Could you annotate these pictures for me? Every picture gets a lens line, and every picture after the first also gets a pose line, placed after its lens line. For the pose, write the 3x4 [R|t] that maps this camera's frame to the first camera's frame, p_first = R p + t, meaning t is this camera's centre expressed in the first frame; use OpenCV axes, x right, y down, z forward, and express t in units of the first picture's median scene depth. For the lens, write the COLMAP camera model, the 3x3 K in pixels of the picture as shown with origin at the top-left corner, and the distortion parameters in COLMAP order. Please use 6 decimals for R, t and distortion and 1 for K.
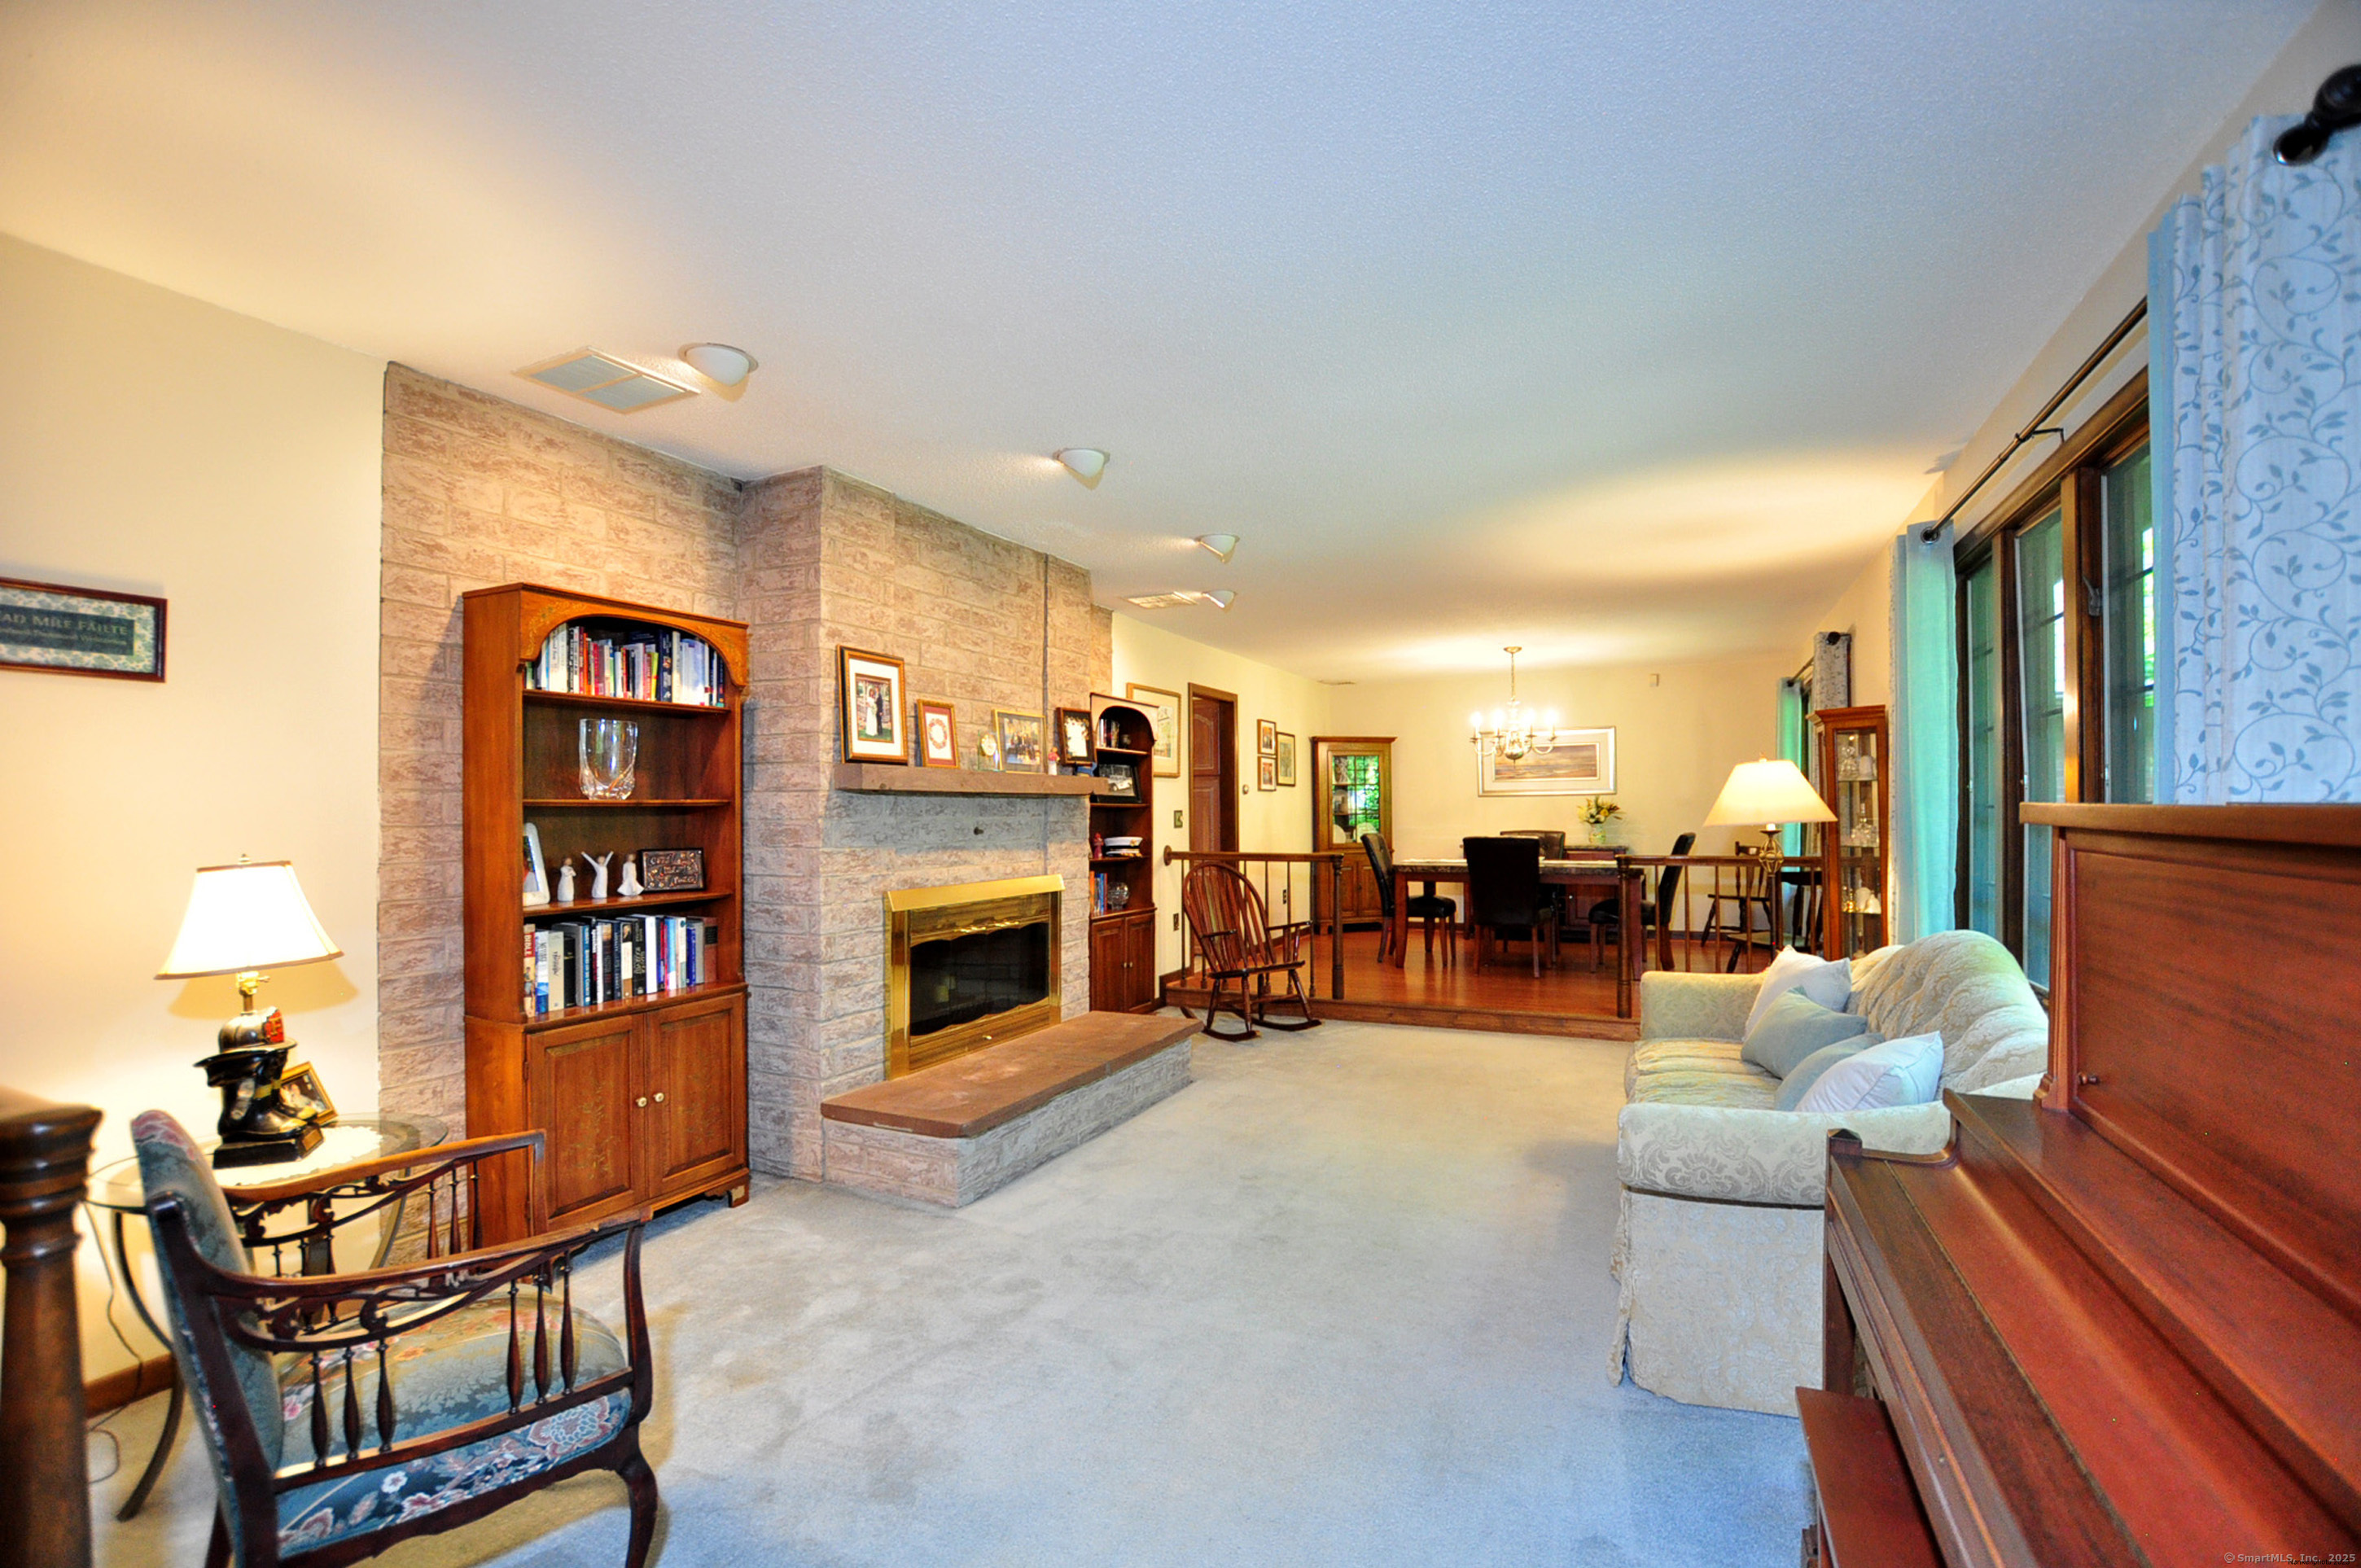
lens RADIAL K [[1038.4, 0, 1182.5], [0, 1038.4, 779.4], [0, 0, 1]] dist [-0.031357, 0.004577]
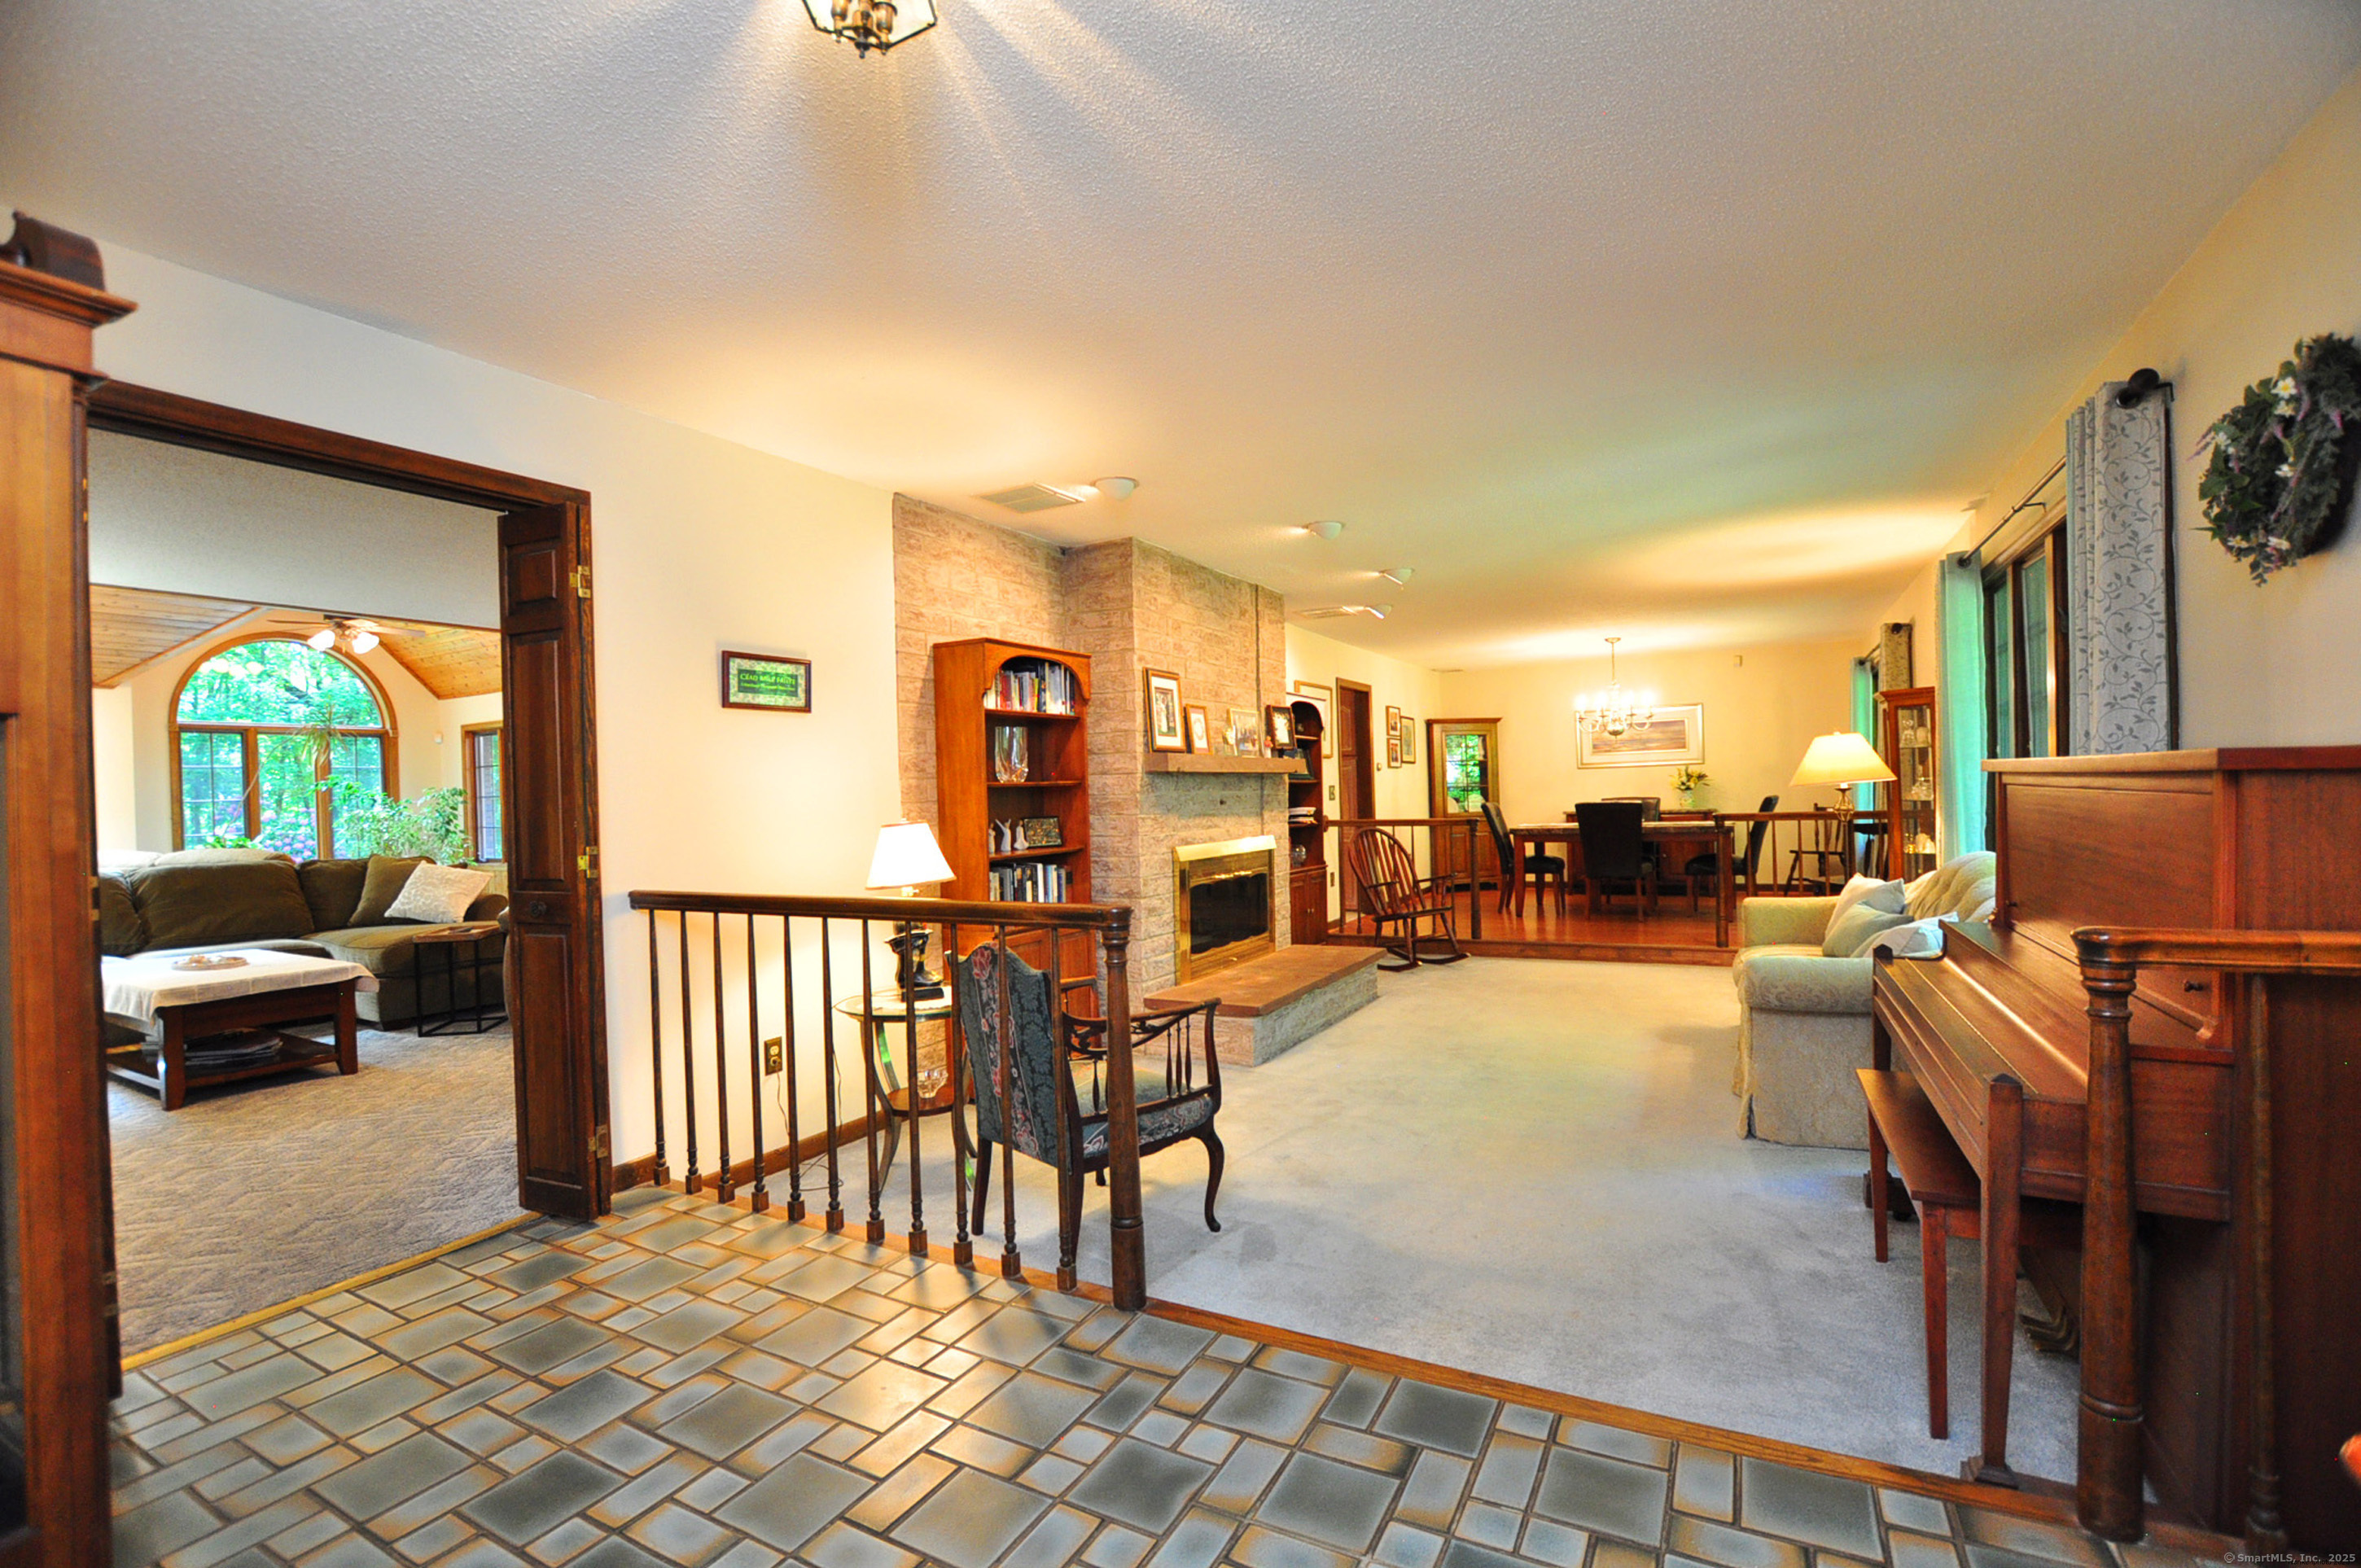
lens RADIAL K [[1038.4, 0, 1186.3], [0, 1038.4, 781.2], [0, 0, 1]] dist [-0.031357, 0.004577]
pose [[0.998252, -0.022800, -0.054523, -0.202750], [0.023862, 0.999536, 0.018915, -0.003086], [0.054066, -0.020183, 0.998333, -0.370398]]
